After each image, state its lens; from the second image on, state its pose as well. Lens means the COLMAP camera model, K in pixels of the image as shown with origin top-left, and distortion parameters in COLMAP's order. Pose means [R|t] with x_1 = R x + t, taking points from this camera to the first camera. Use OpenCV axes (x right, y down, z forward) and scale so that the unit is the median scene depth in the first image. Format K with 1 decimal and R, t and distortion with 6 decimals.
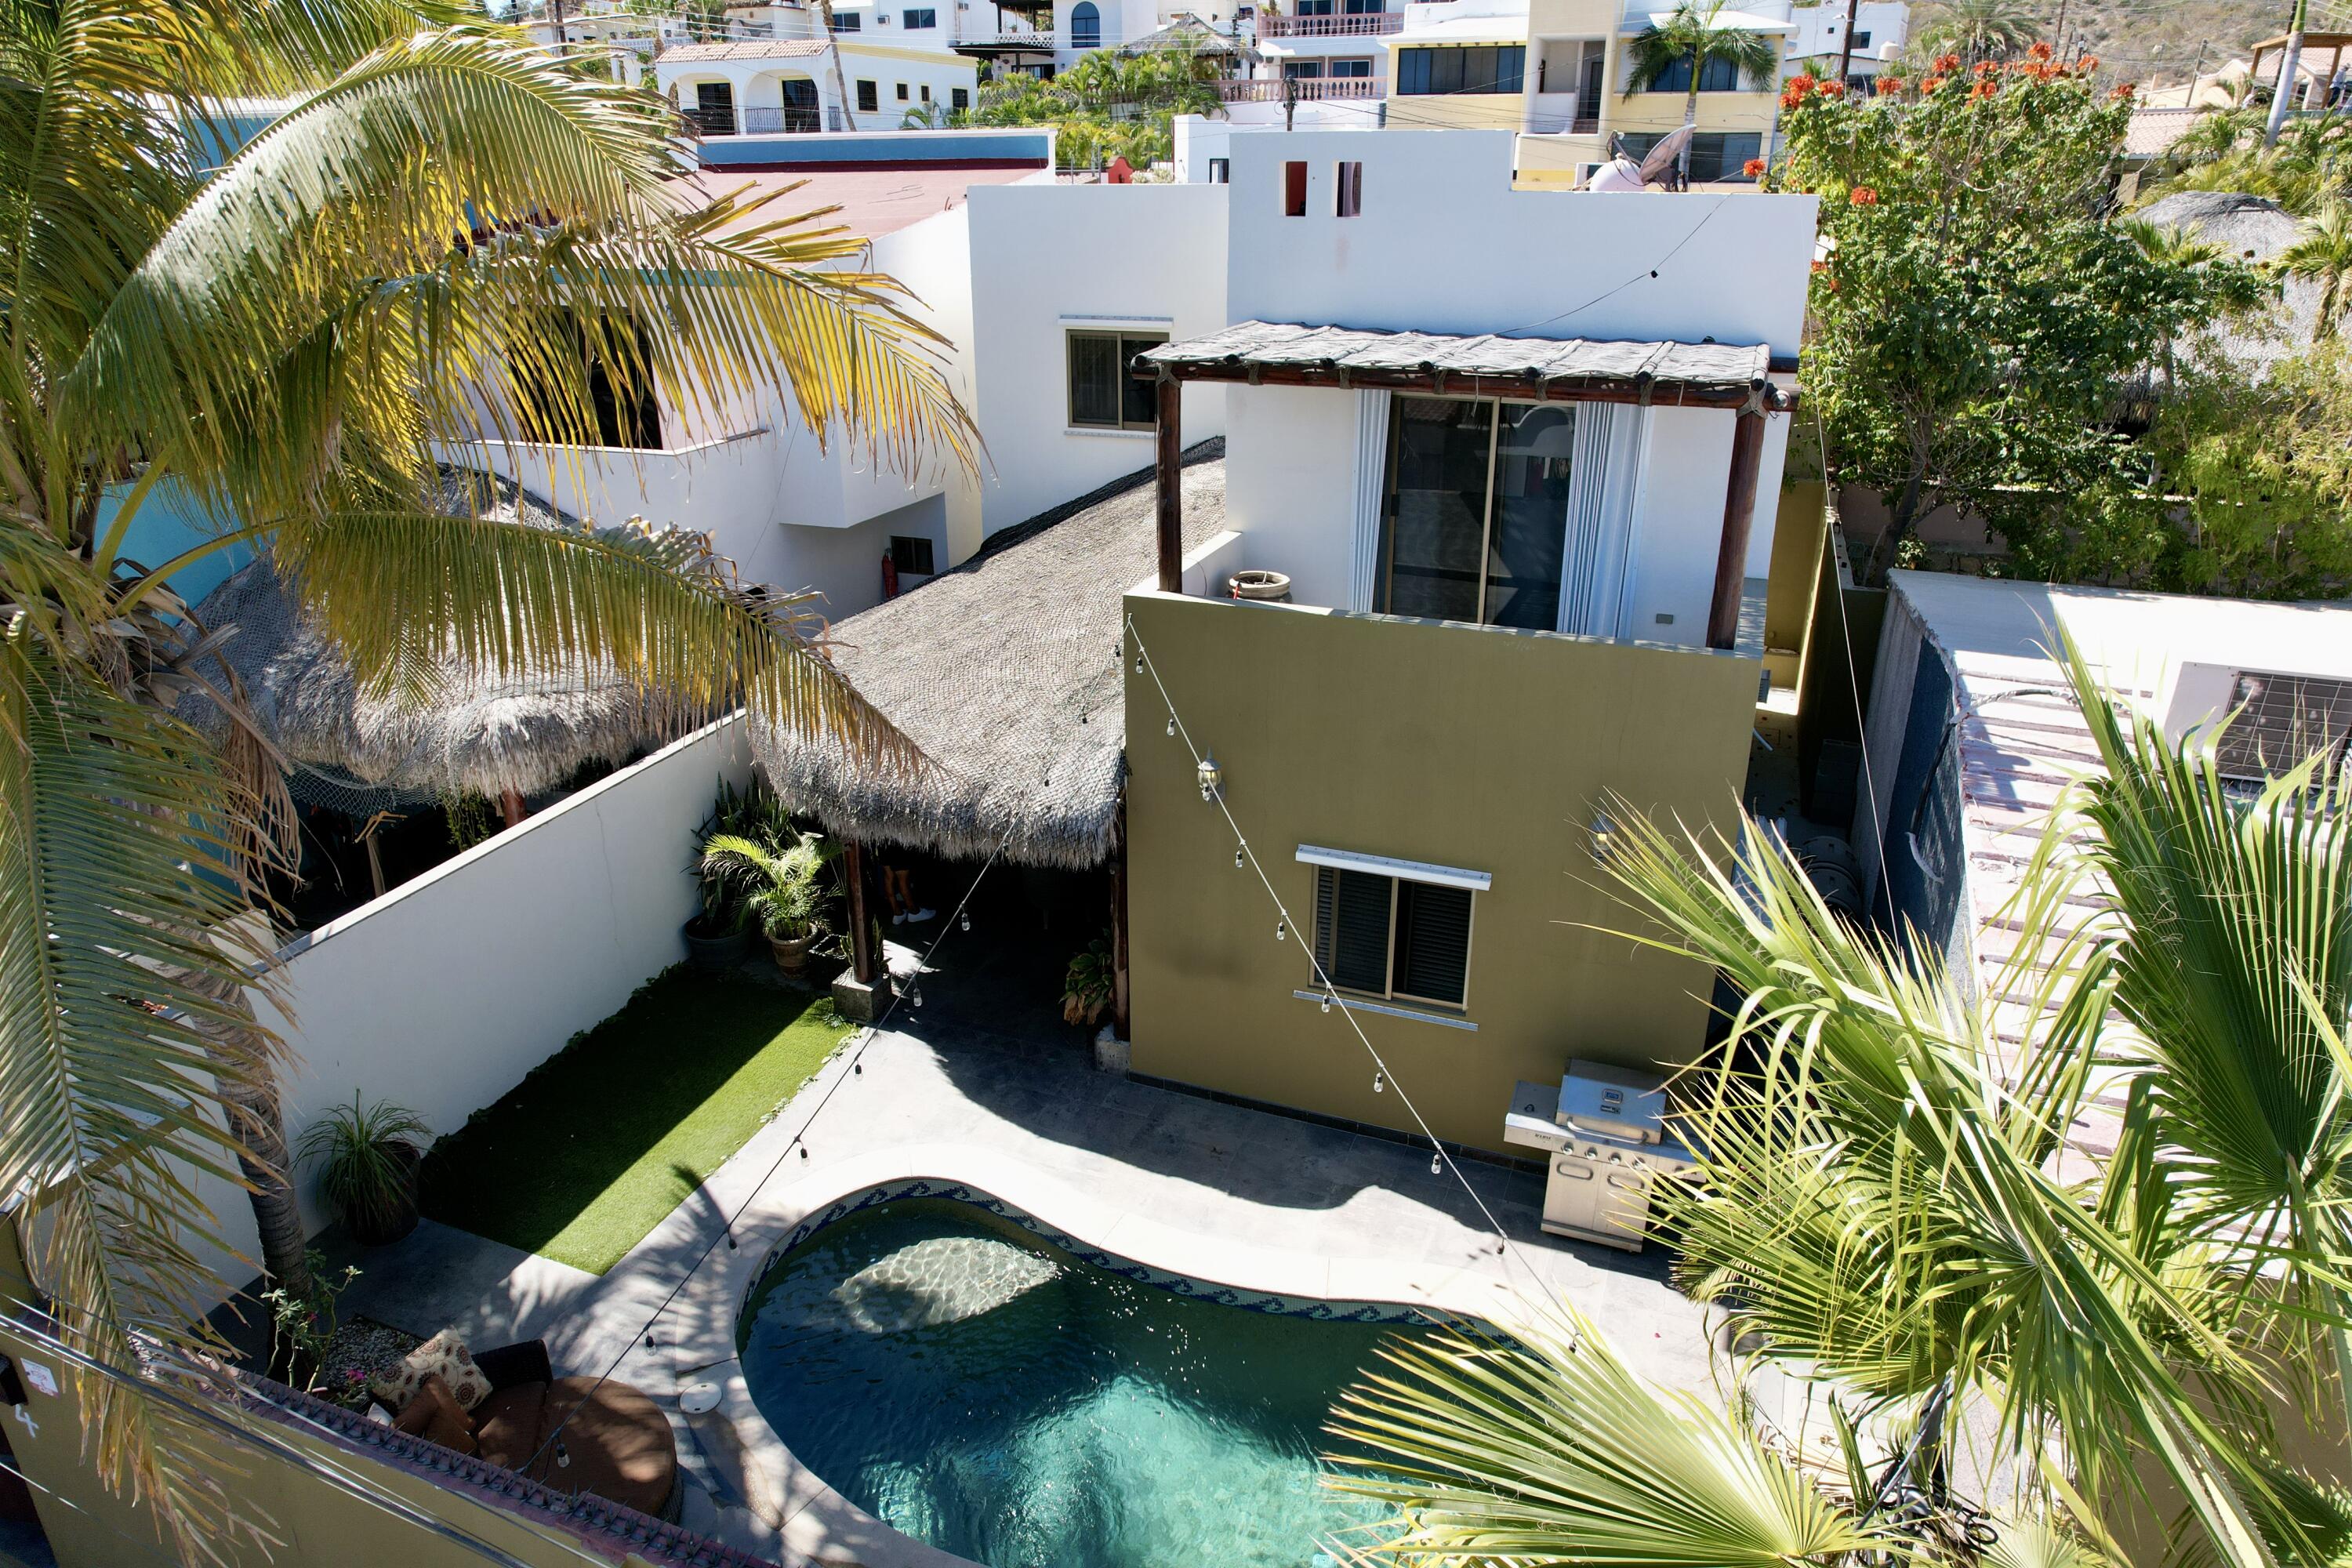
lens RADIAL K [[1484.4, 0, 1159.6], [0, 1484.4, 779.6], [0, 0, 1]] dist [-0.050100, 0.020010]
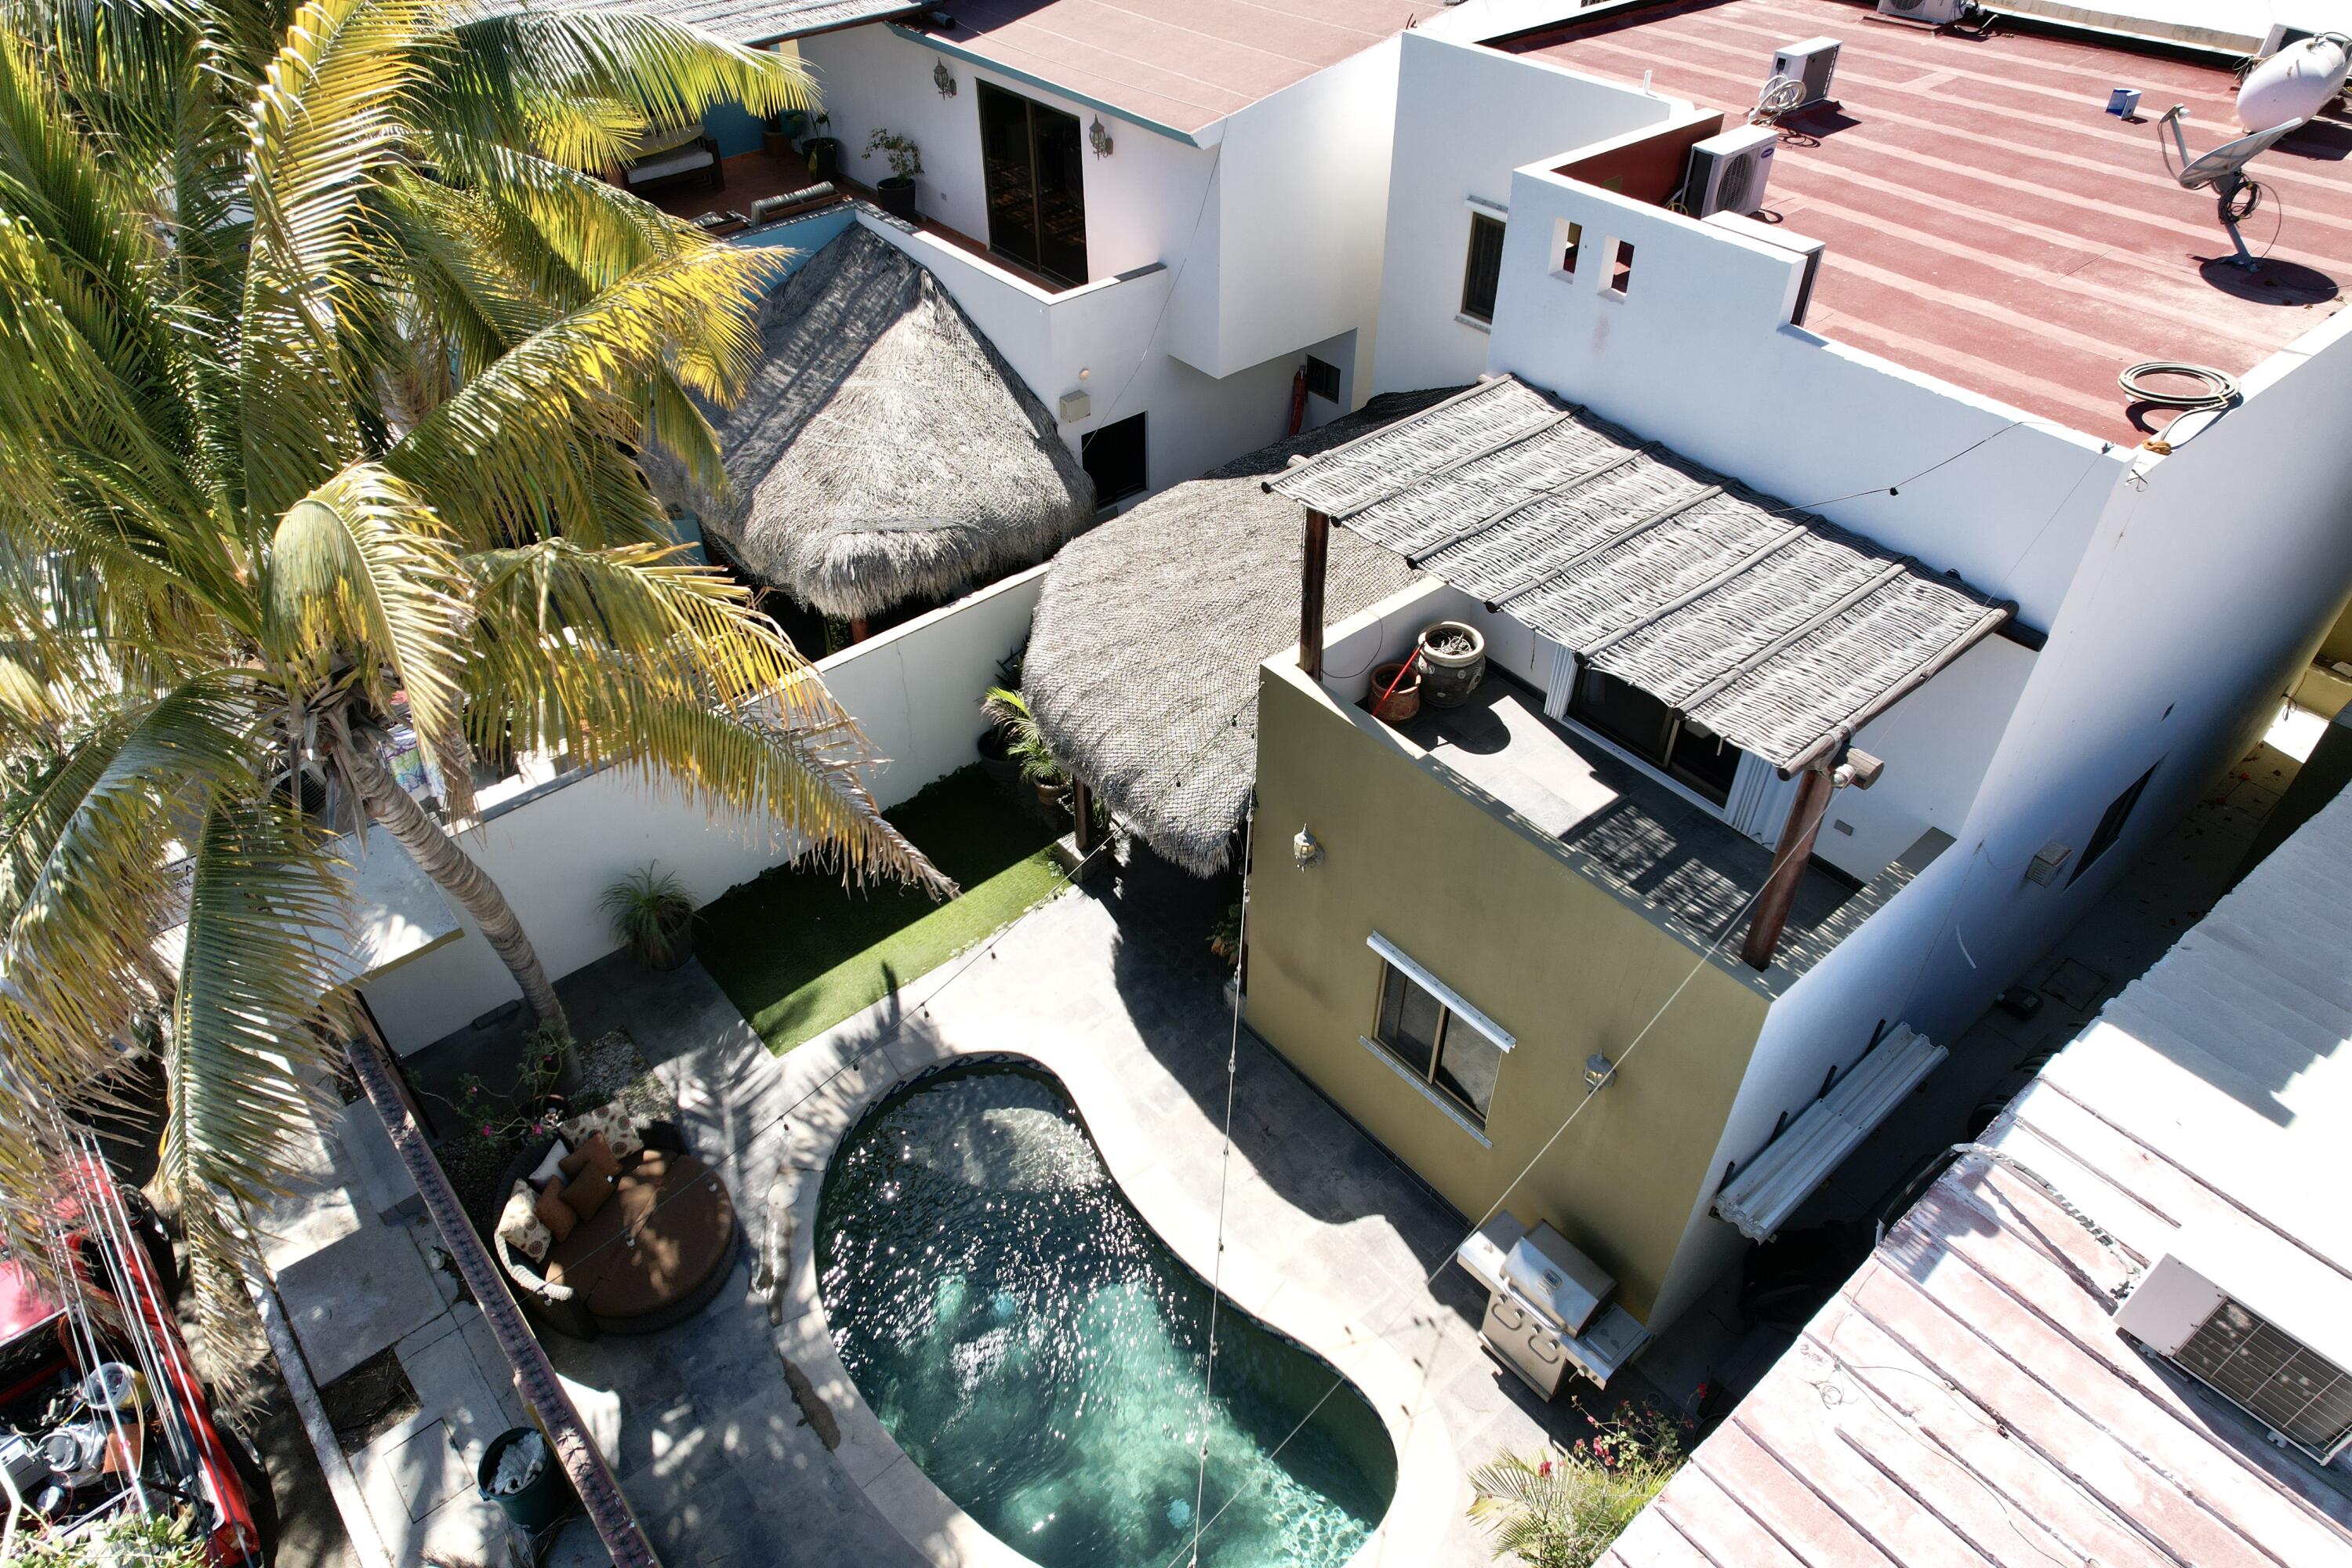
lens RADIAL K [[1484.4, 0, 1163.3], [0, 1484.4, 785.1], [0, 0, 1]] dist [-0.050100, 0.020010]
pose [[0.876715, 0.310202, -0.367620, 0.266331], [-0.177175, 0.918790, 0.352752, -0.330232], [0.447190, -0.244130, 0.860478, 0.055376]]
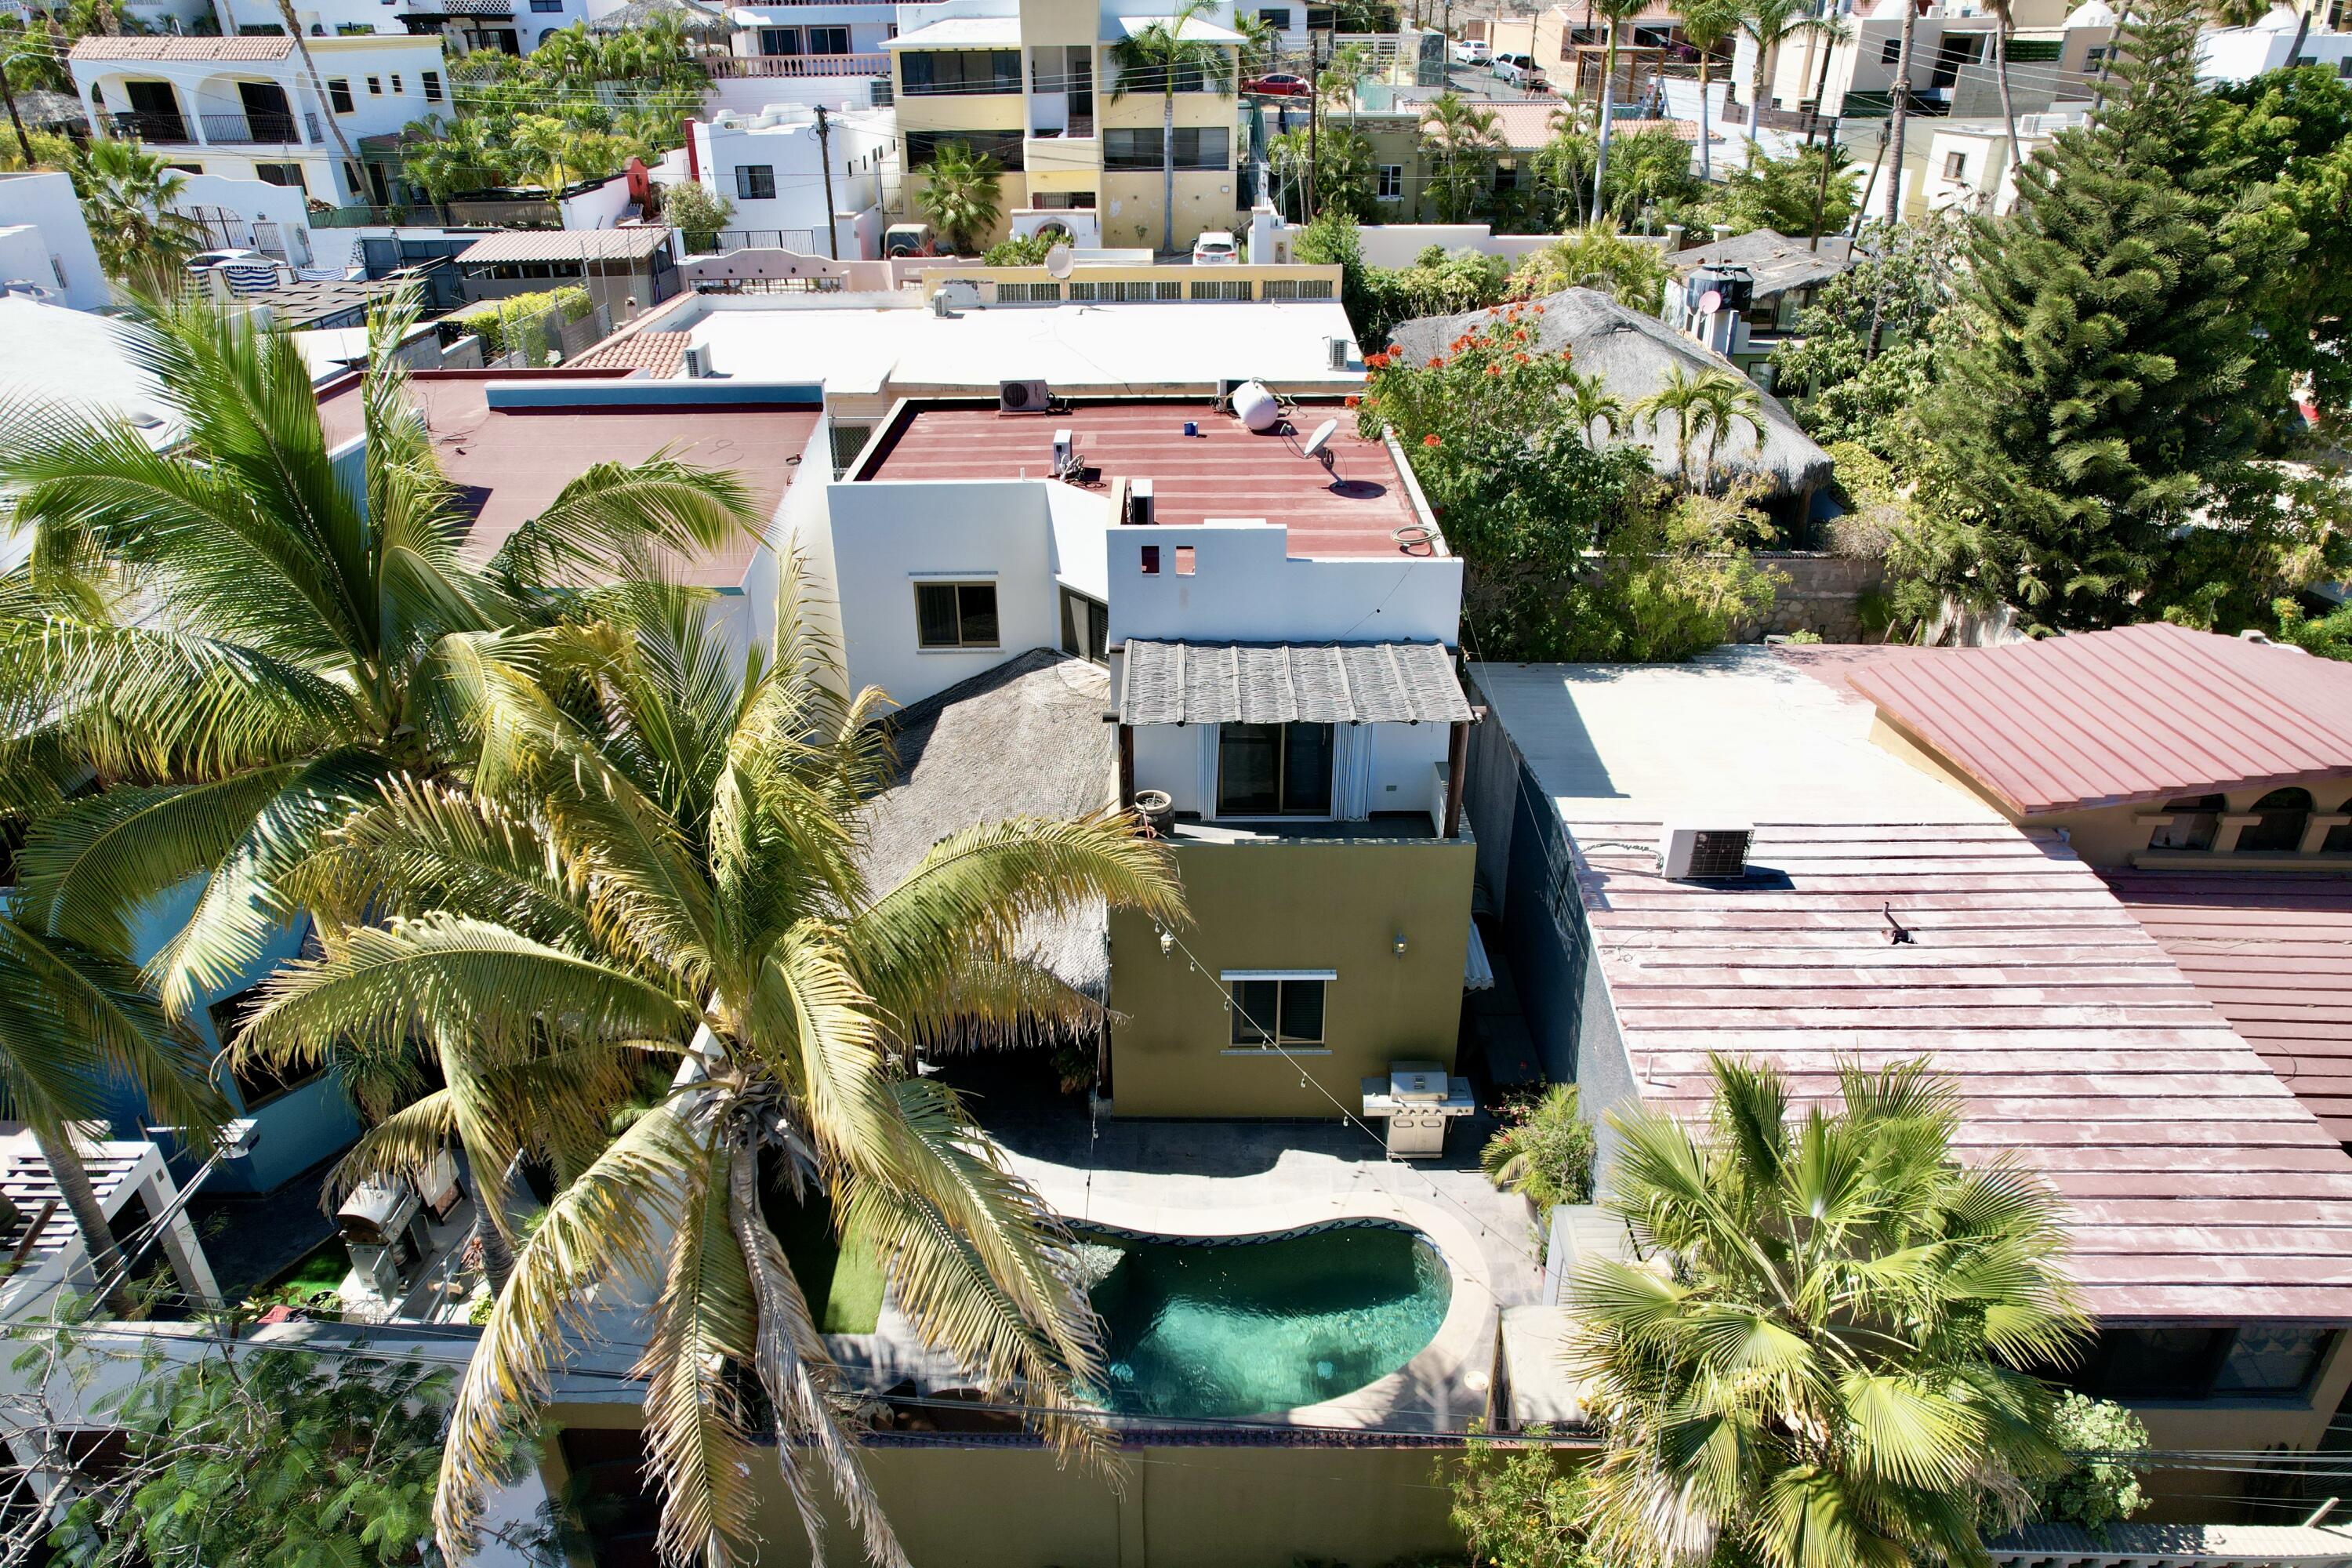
lens RADIAL K [[1484.4, 0, 1171.0], [0, 1484.4, 779.0], [0, 0, 1]] dist [-0.050100, 0.020010]
pose [[0.931030, -0.169019, 0.323442, -0.389911], [0.140015, 0.983895, 0.111113, -0.304869], [-0.337013, -0.058163, 0.939702, -0.450498]]
